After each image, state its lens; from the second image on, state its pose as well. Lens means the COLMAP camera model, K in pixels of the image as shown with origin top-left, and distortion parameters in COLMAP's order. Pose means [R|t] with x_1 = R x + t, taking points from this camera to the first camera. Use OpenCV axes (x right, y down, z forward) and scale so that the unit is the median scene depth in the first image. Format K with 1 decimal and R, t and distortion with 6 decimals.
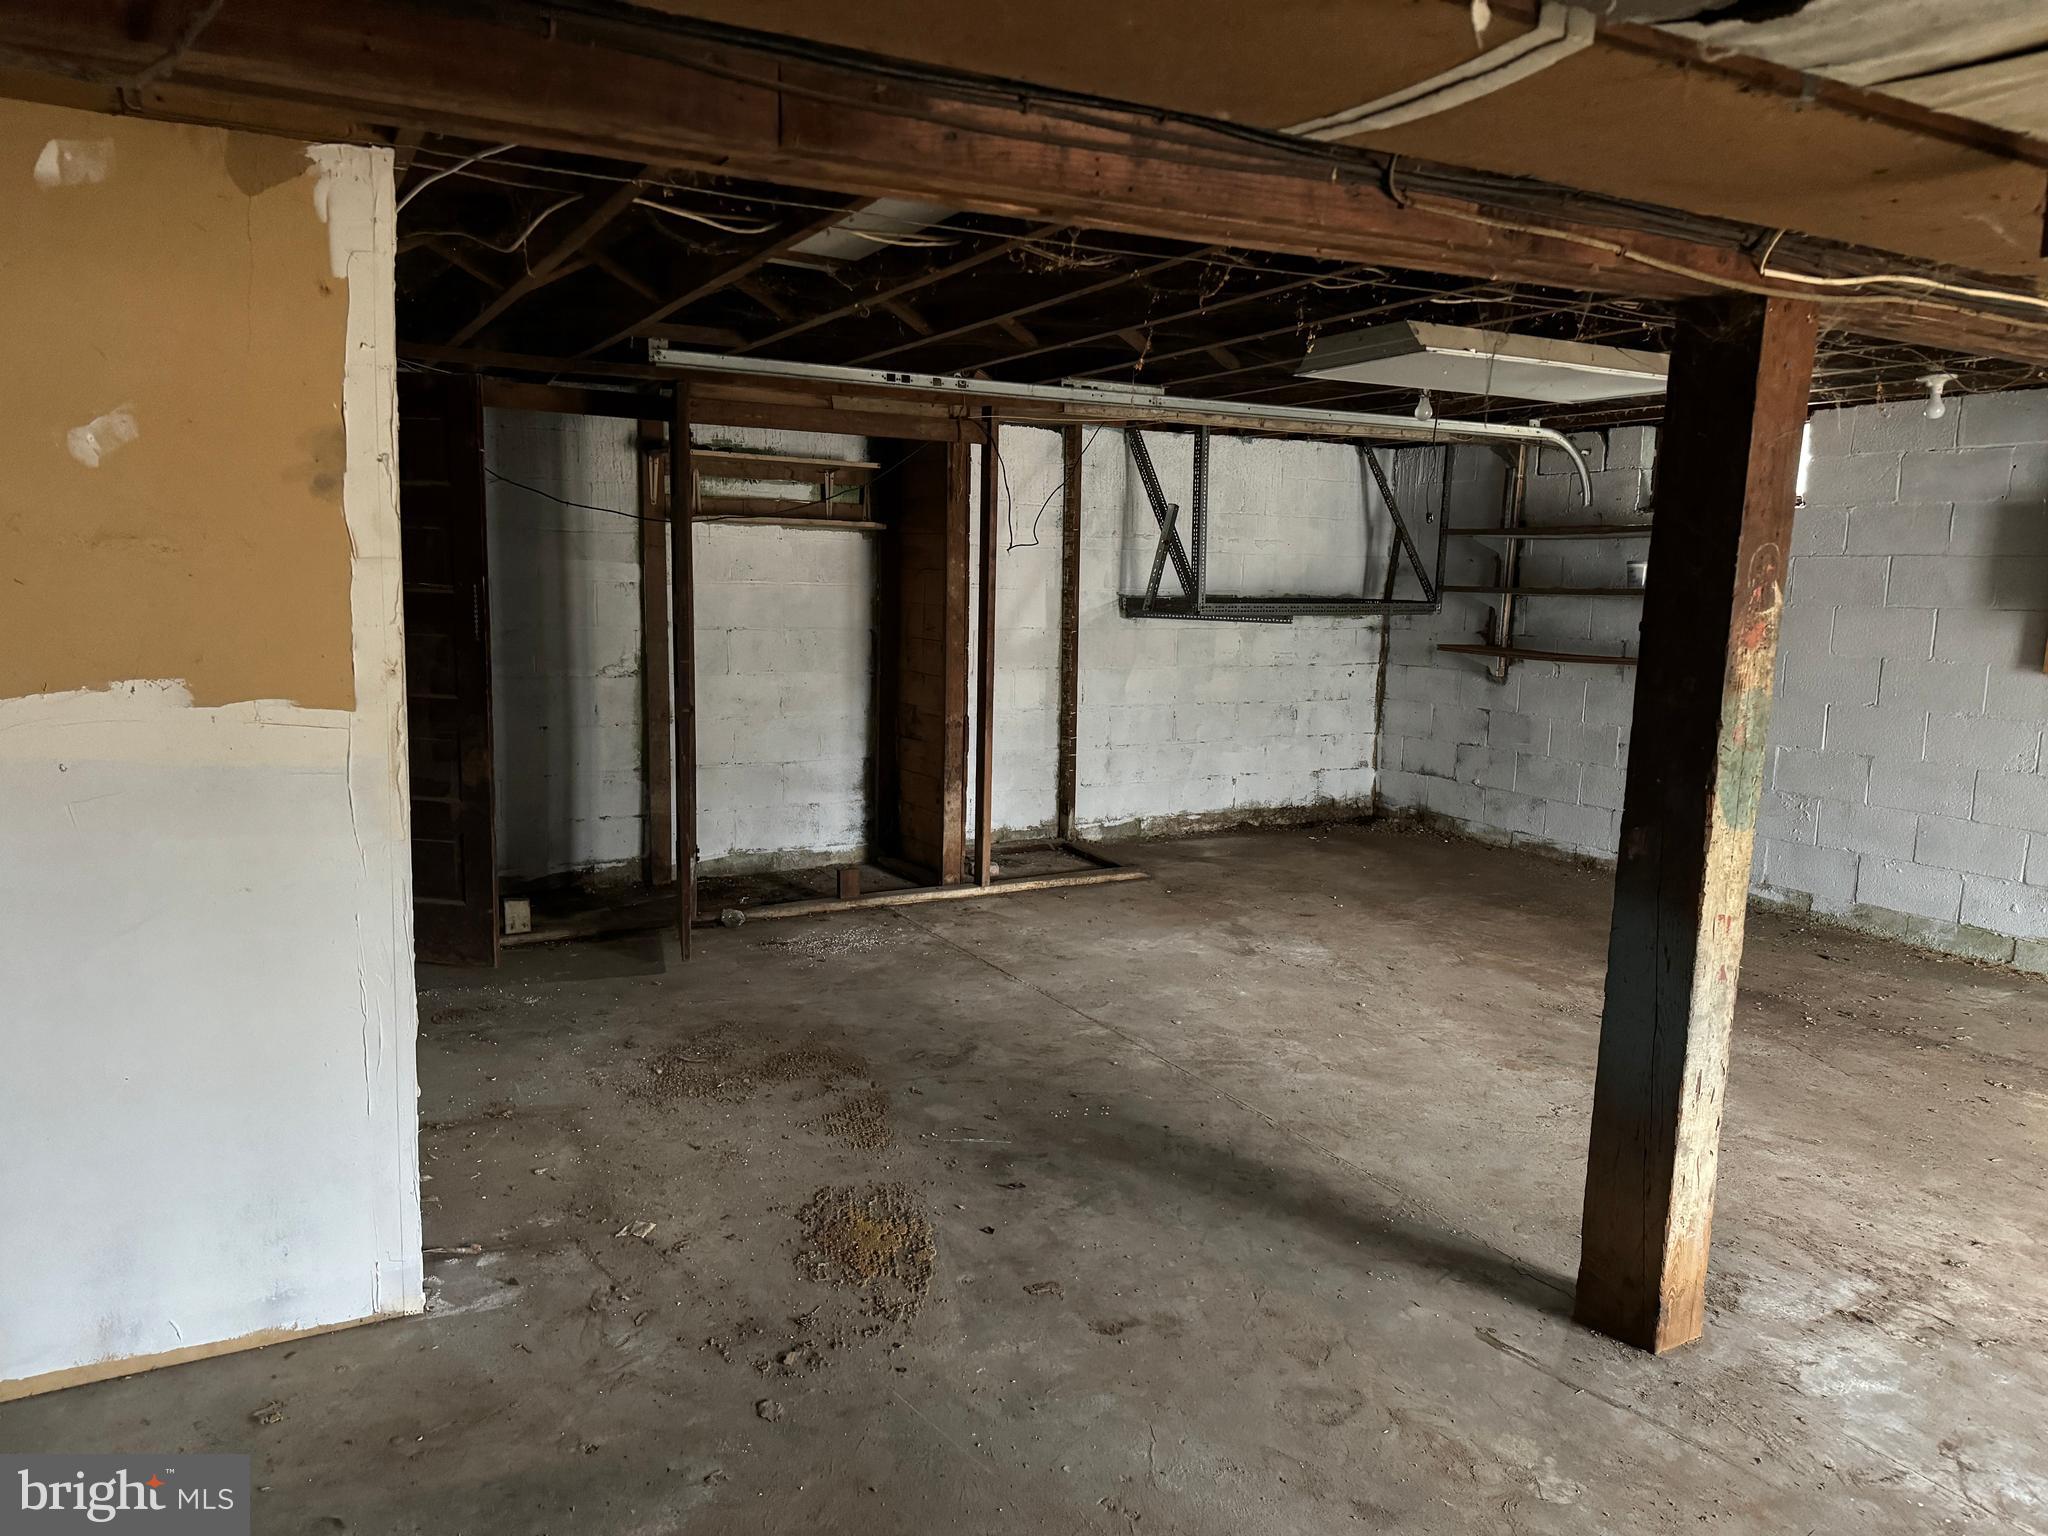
lens RADIAL K [[1428.8, 0, 1025.1], [0, 1428.8, 772.0], [0, 0, 1]] dist [0.073060, -0.096408]
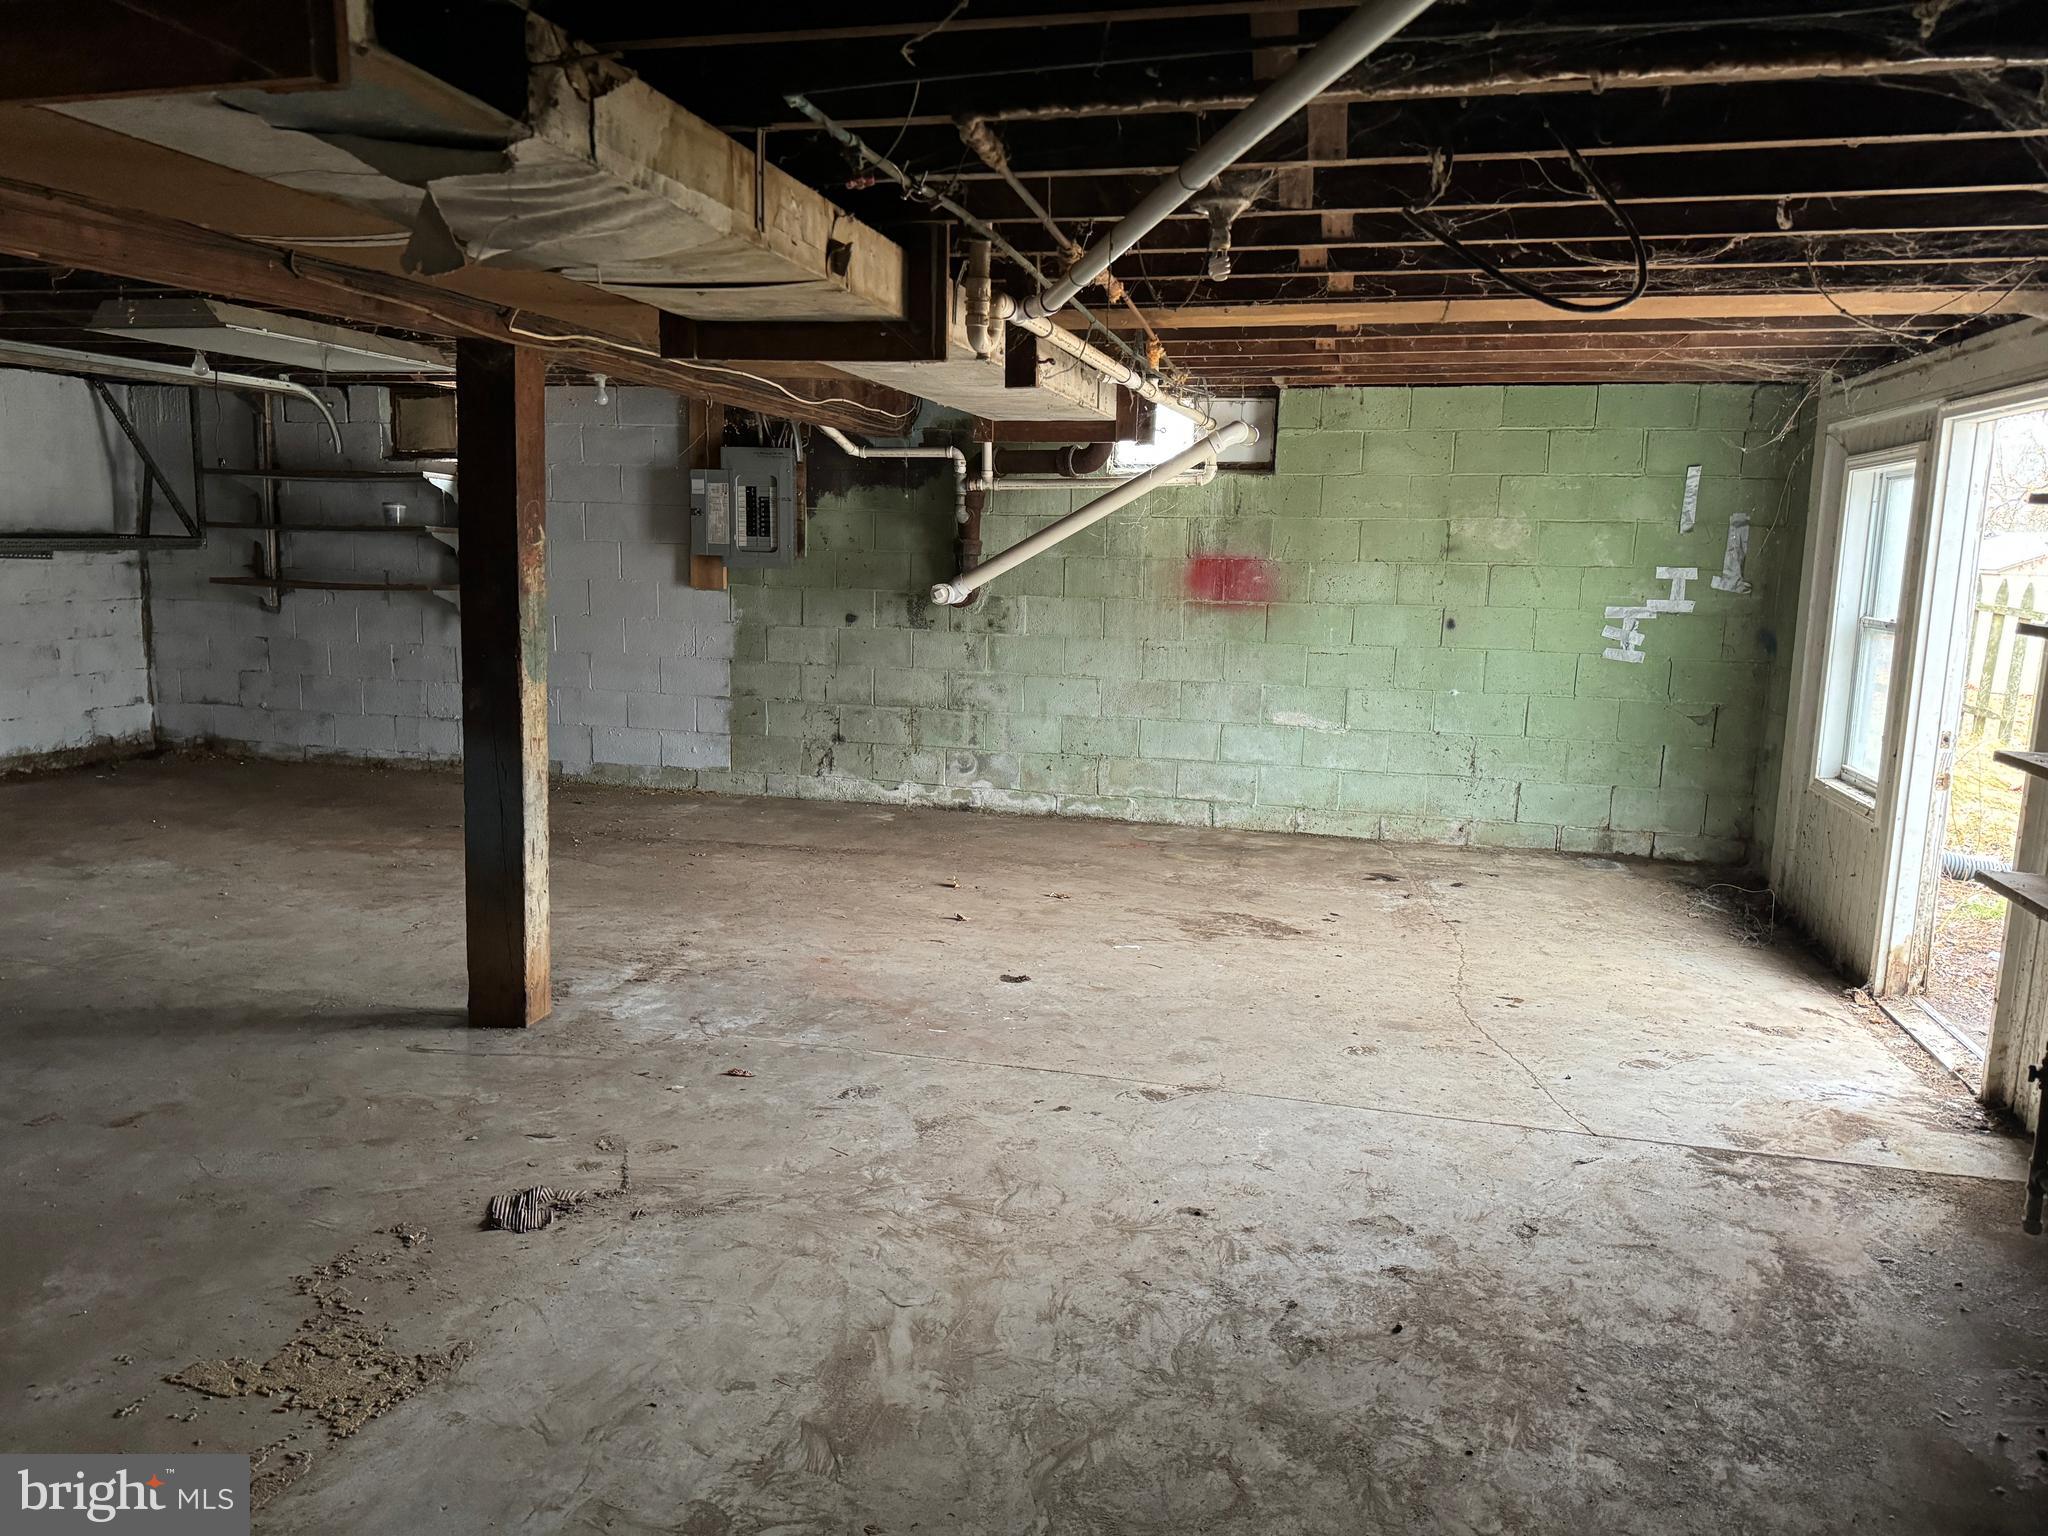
lens RADIAL K [[1428.8, 0, 1025.1], [0, 1428.8, 772.0], [0, 0, 1]] dist [0.073060, -0.096408]
pose [[0.669246, -0.125898, 0.732297, -0.130991], [0.093517, 0.991976, 0.085078, 0.022024], [-0.737133, 0.011544, 0.675649, -0.189085]]
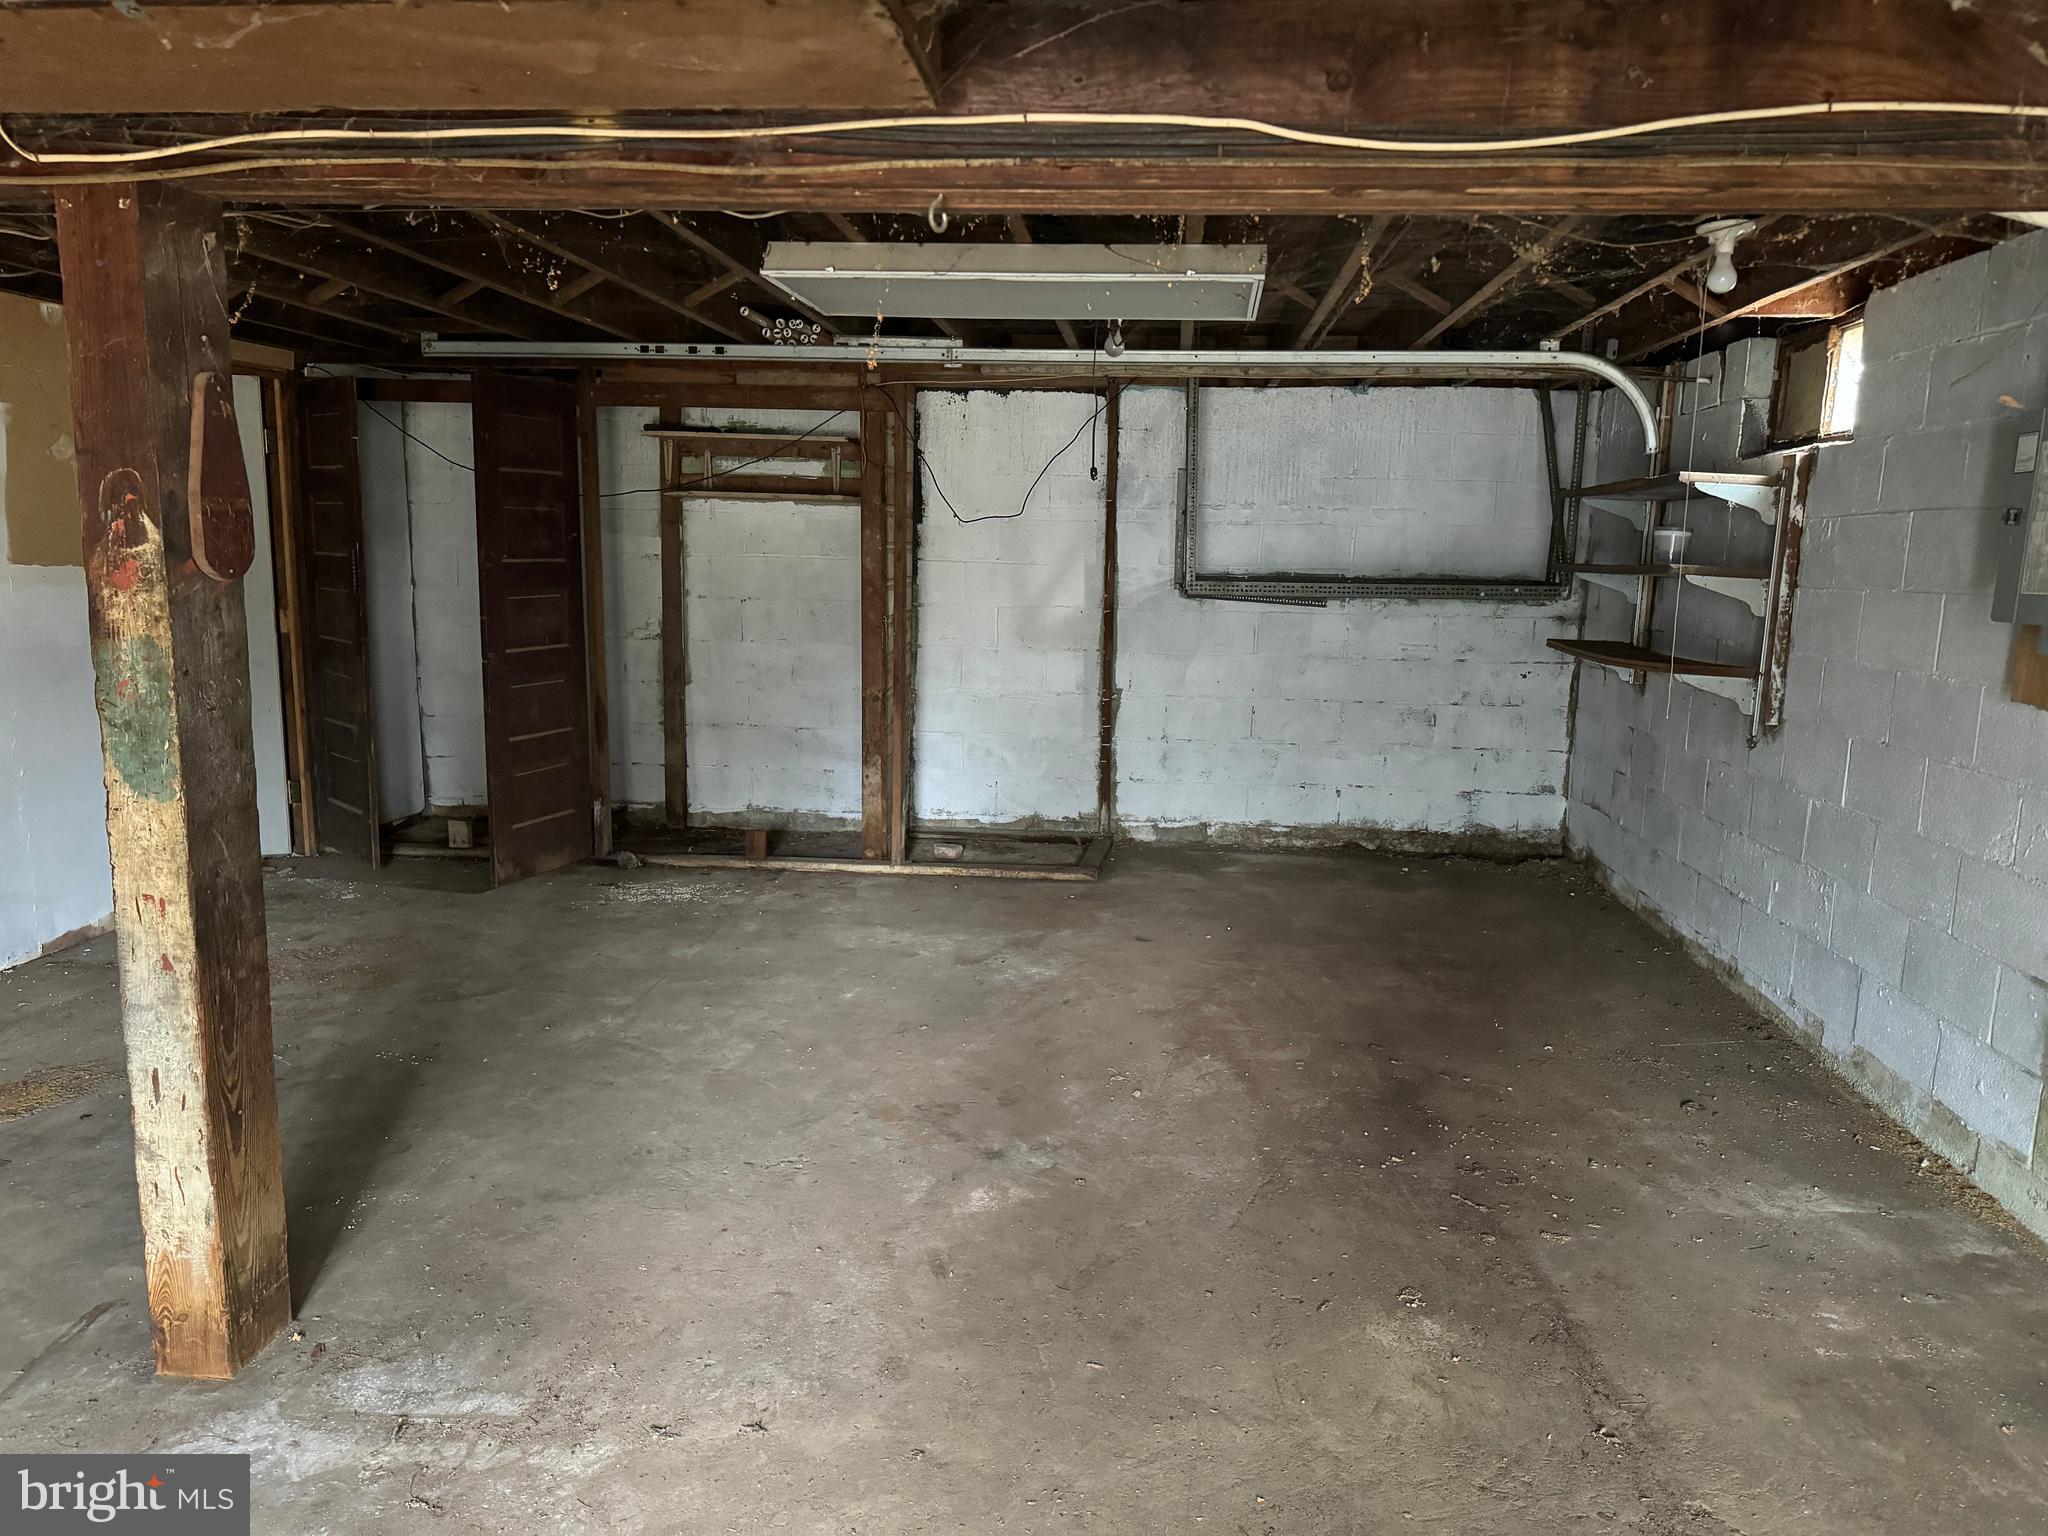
lens RADIAL K [[1428.8, 0, 1025.1], [0, 1428.8, 772.0], [0, 0, 1]] dist [0.073060, -0.096408]
pose [[0.829656, 0.083844, -0.551943, 0.589000], [-0.082127, 0.996232, 0.027884, -0.018506], [0.552201, 0.022195, 0.833415, 0.234018]]
